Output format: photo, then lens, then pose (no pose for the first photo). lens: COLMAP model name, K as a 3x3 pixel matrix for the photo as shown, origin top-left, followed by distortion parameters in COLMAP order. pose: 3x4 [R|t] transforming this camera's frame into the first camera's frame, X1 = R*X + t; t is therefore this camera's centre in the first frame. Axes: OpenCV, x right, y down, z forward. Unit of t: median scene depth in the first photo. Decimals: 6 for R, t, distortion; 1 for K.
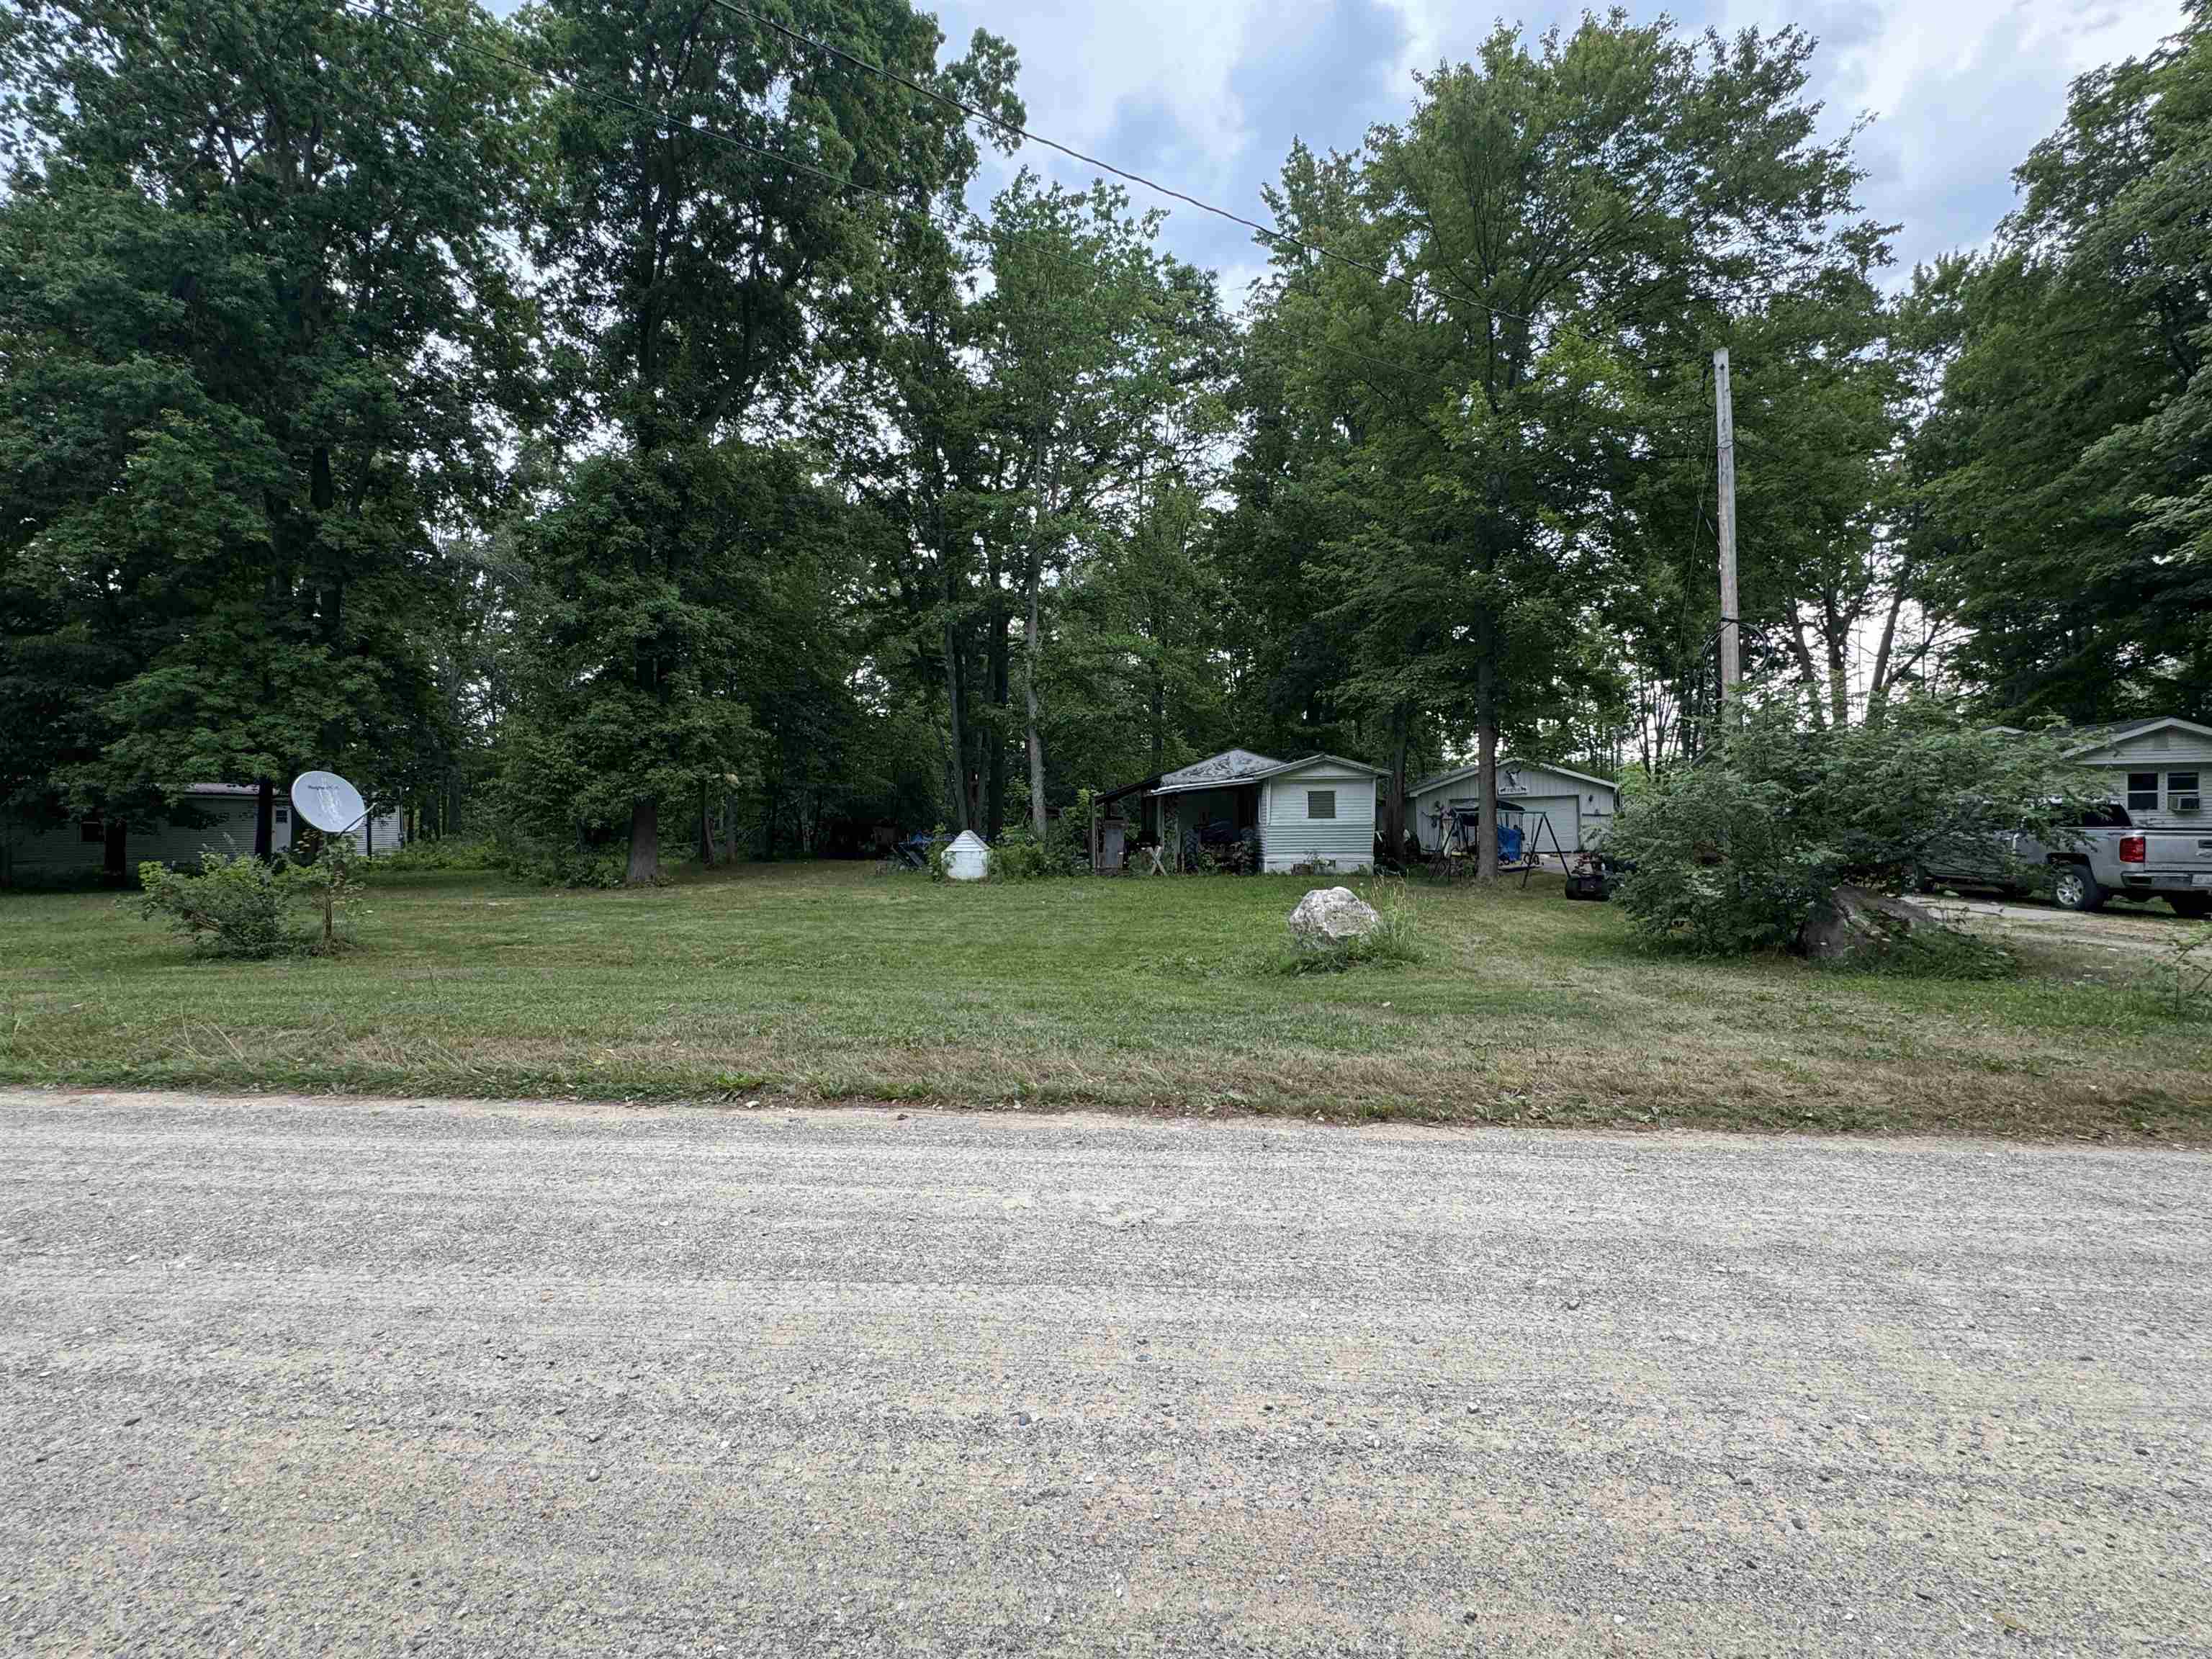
lens RADIAL K [[977.9, 0, 1108.4], [0, 977.9, 826.0], [0, 0, 1]] dist [0.000480, -0.000582]
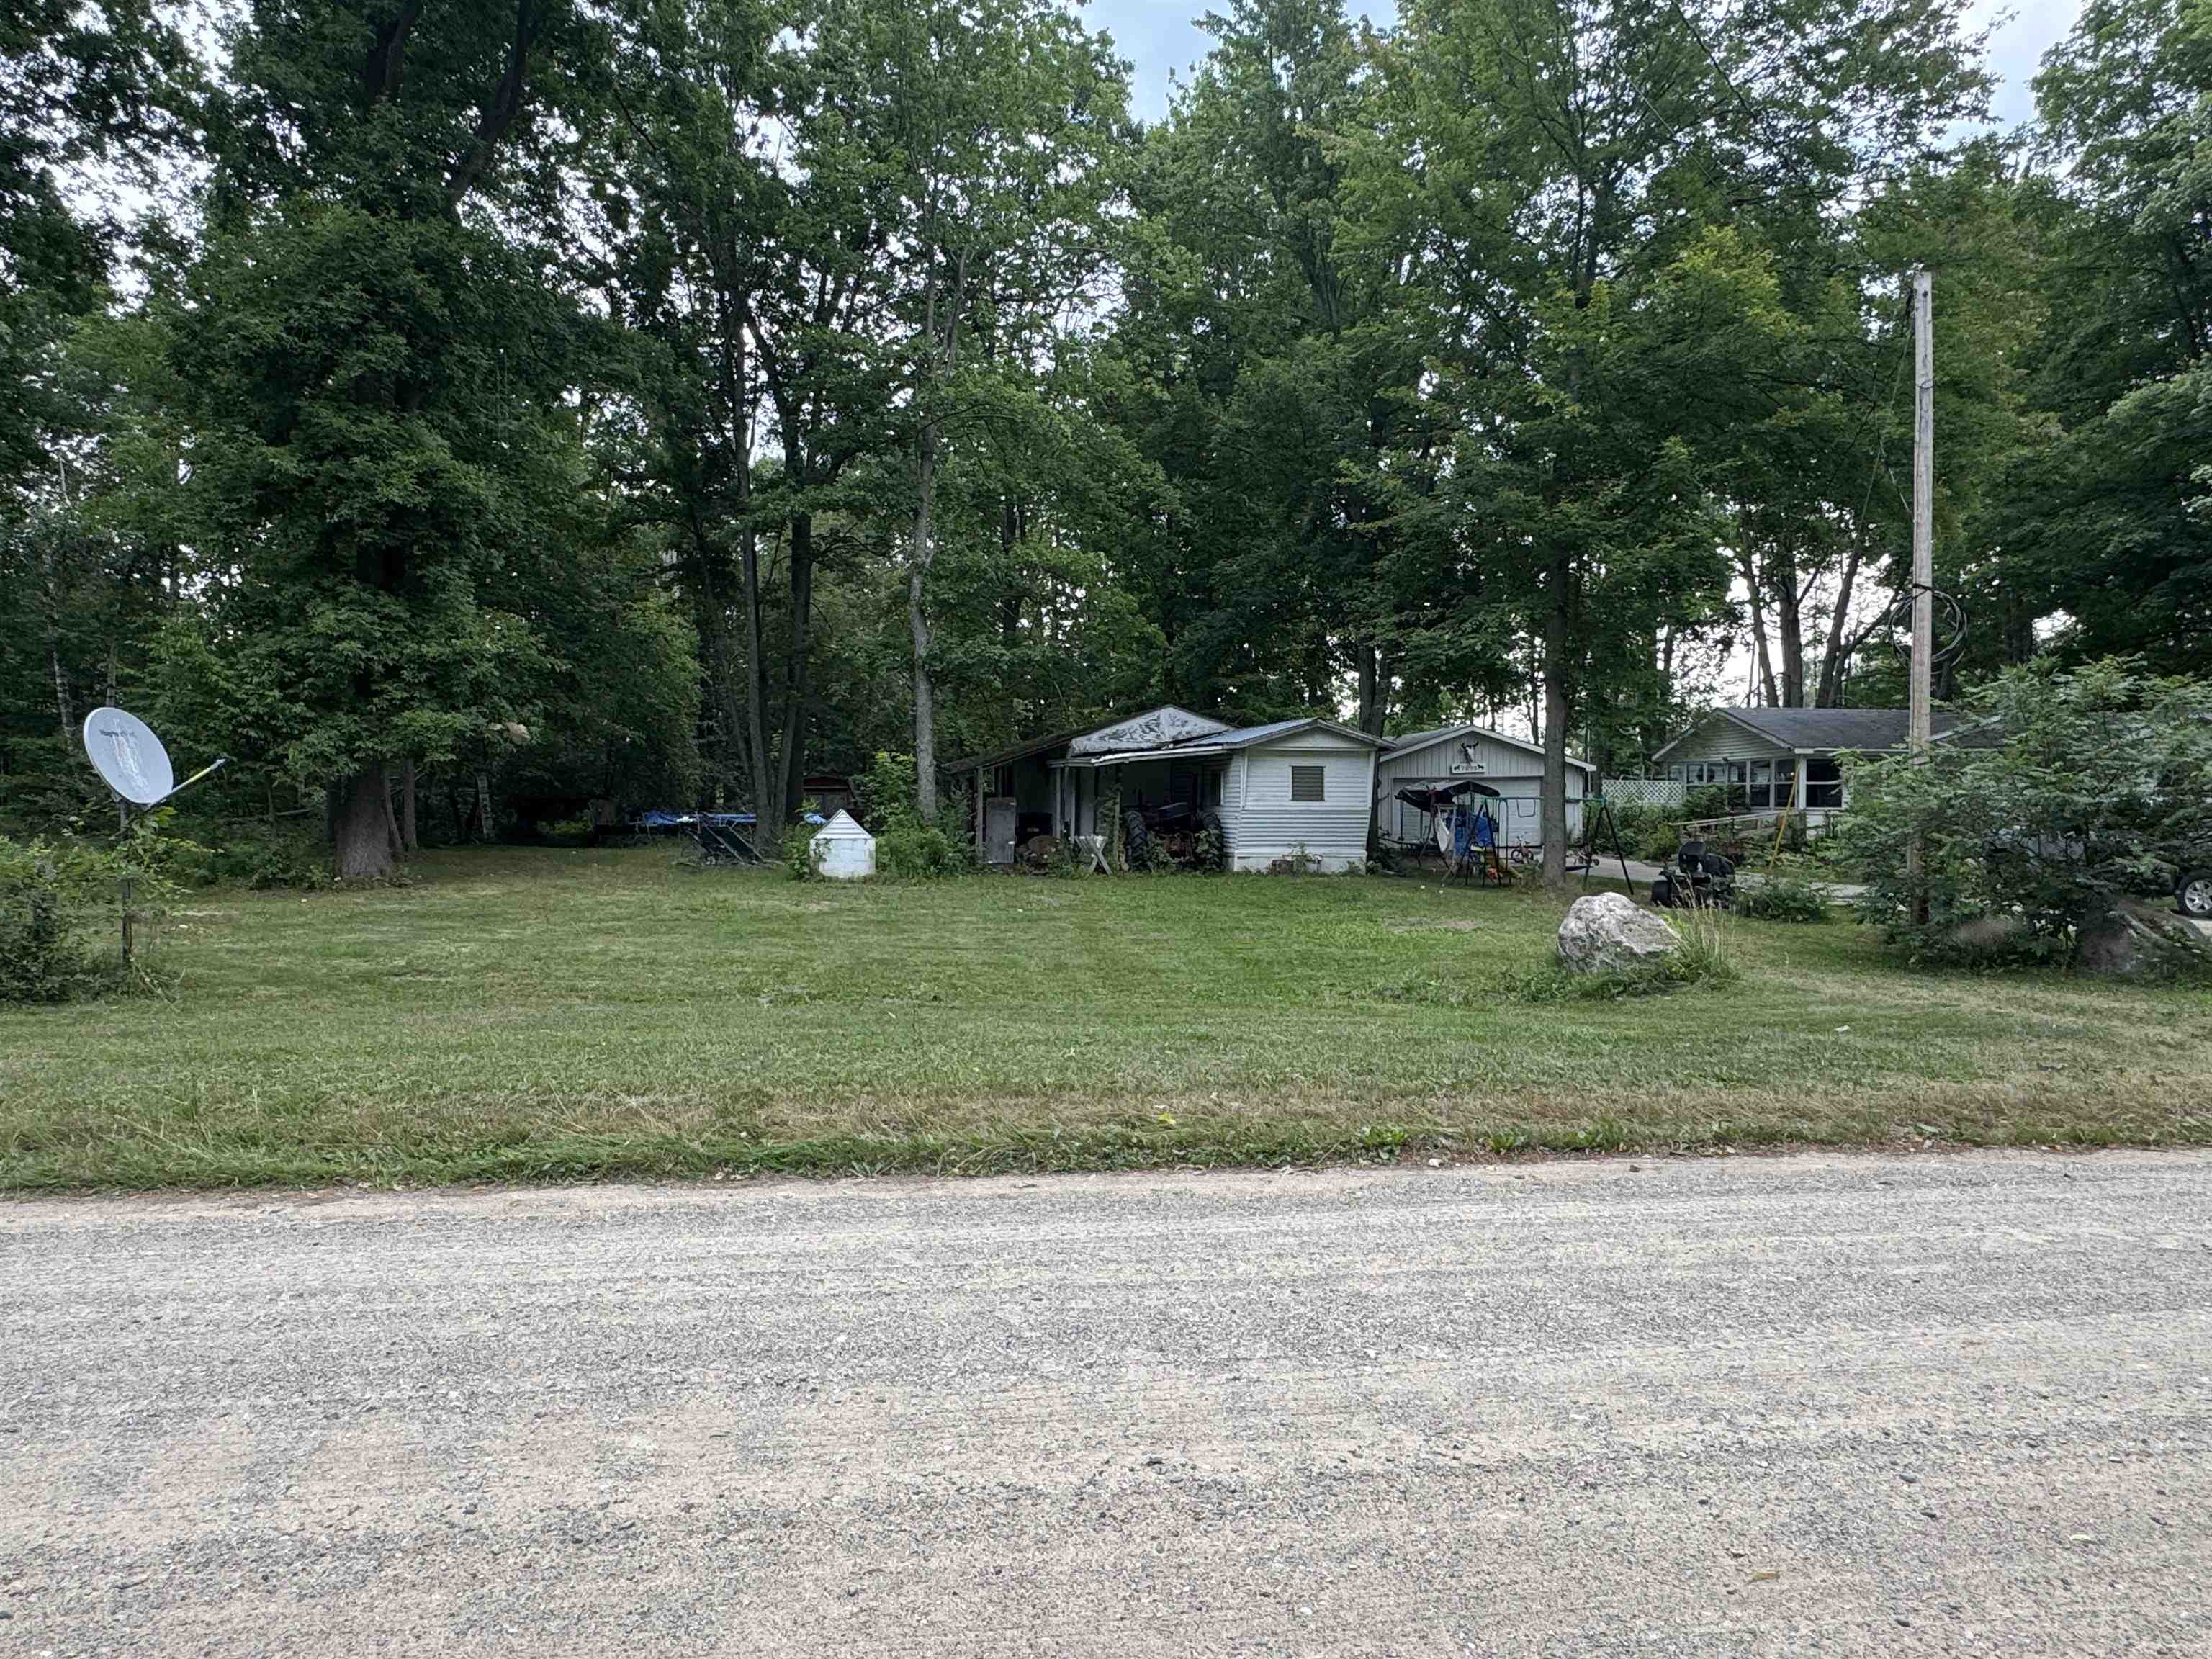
lens RADIAL K [[1360.4, 0, 1102.4], [0, 1360.4, 825.3], [0, 0, 1]] dist [0.006061, 0.000190]
pose [[0.971797, 0.013187, 0.235451, -0.217751], [-0.017117, 0.999746, 0.014655, -0.002116], [-0.235198, -0.018272, 0.971776, -0.009675]]
